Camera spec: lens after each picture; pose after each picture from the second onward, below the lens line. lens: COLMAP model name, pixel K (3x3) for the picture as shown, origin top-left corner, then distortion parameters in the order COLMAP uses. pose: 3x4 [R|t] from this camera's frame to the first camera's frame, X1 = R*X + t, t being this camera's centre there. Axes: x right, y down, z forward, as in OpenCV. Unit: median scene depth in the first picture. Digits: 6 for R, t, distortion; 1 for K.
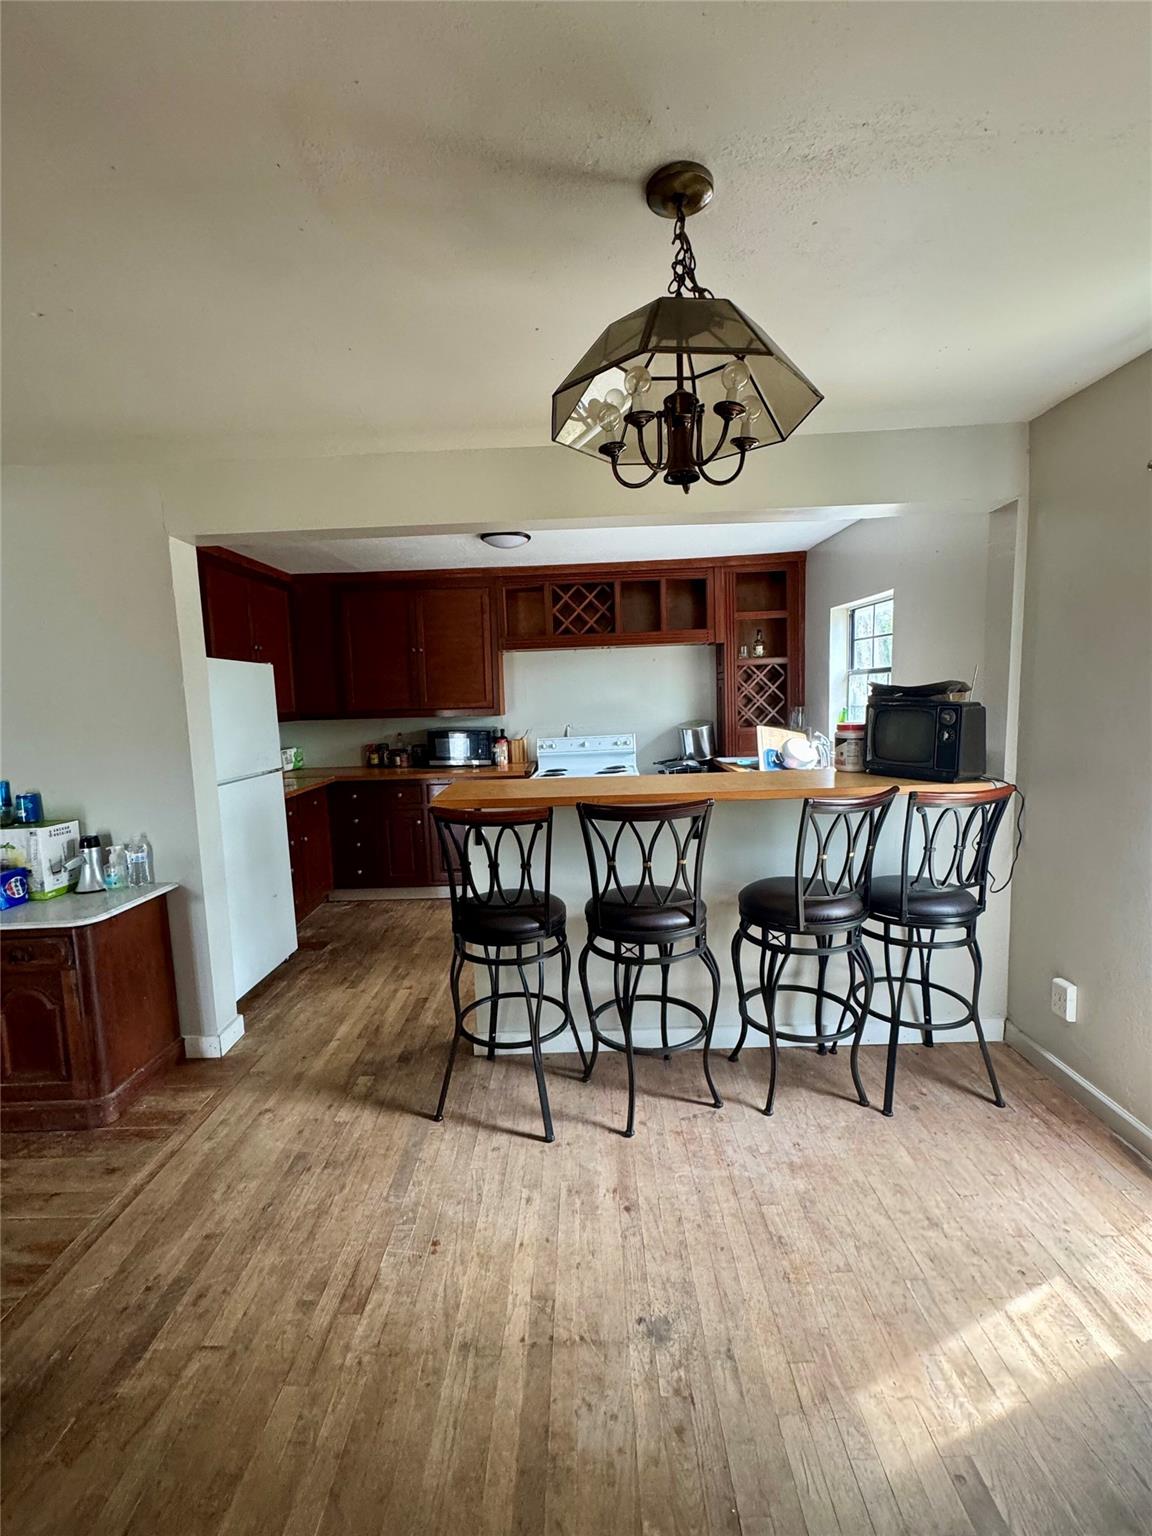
lens RADIAL K [[662.2, 0, 576.0], [0, 662.2, 768.0], [0, 0, 1]] dist [-0.001098, -0.000065]
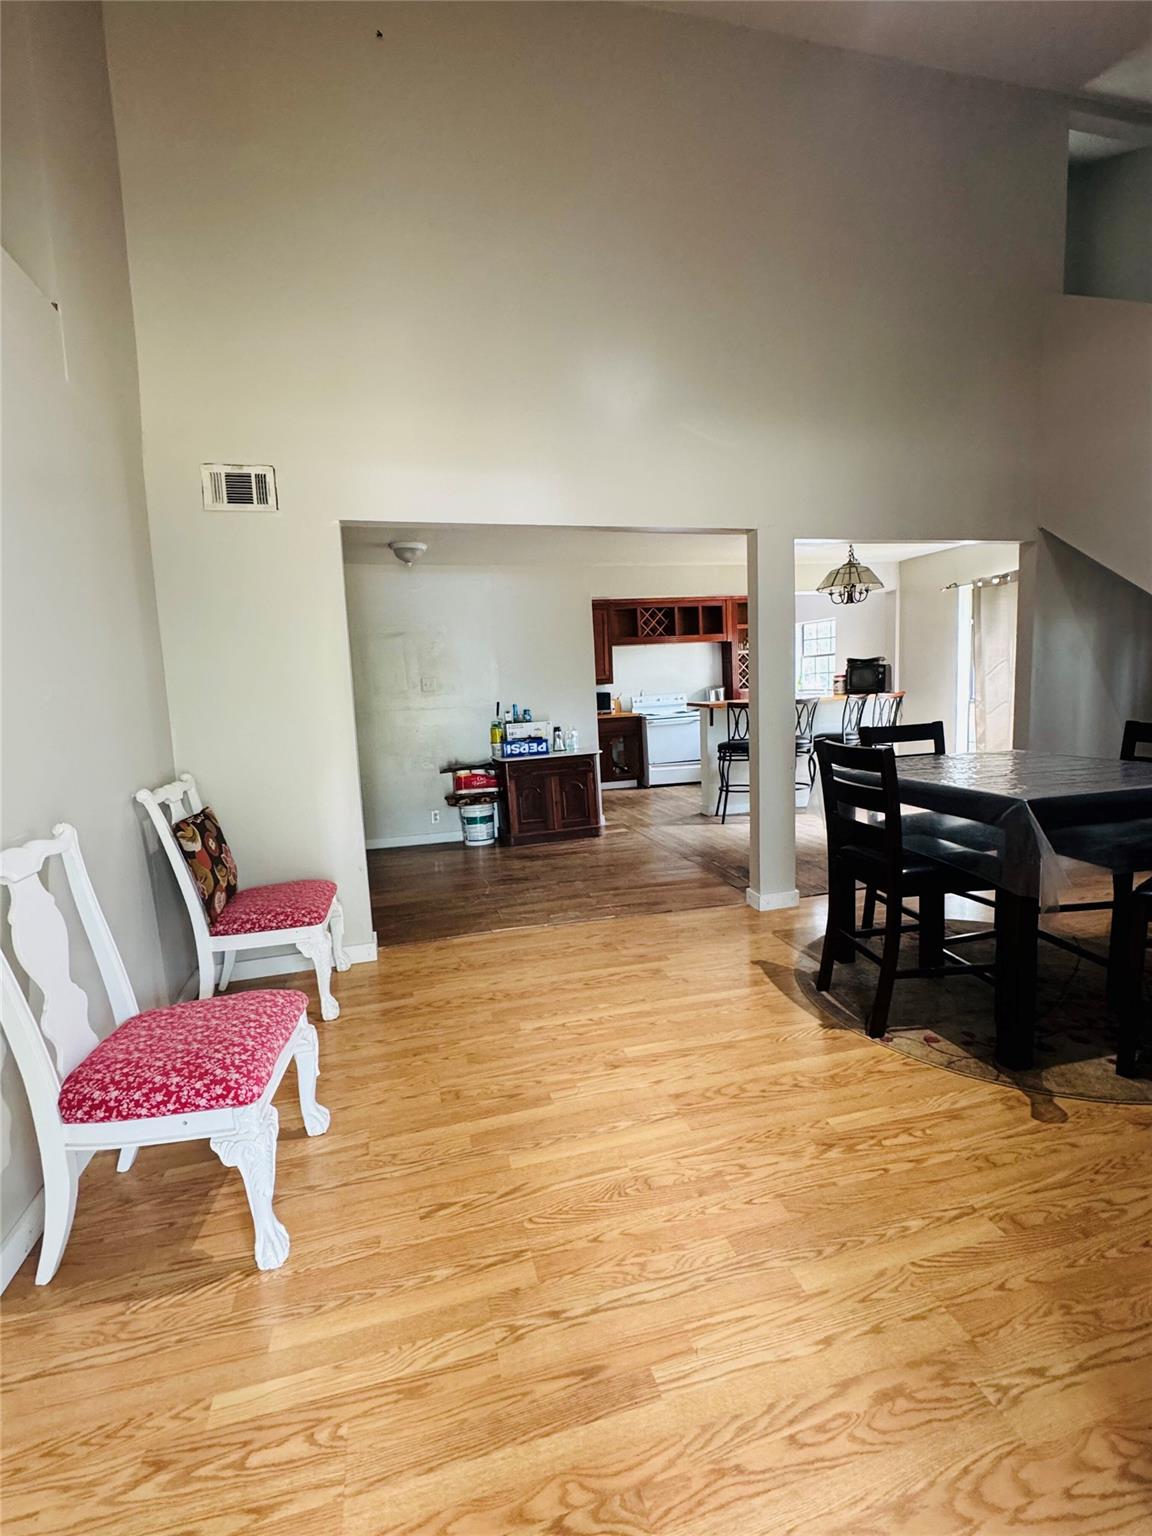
lens RADIAL K [[662.2, 0, 576.0], [0, 662.2, 768.0], [0, 0, 1]] dist [-0.001098, -0.000065]
pose [[0.966968, -0.046198, 0.250678, -1.200692], [0.045021, 0.998932, 0.010432, 0.215921], [-0.250892, 0.001199, 0.968014, -1.178839]]
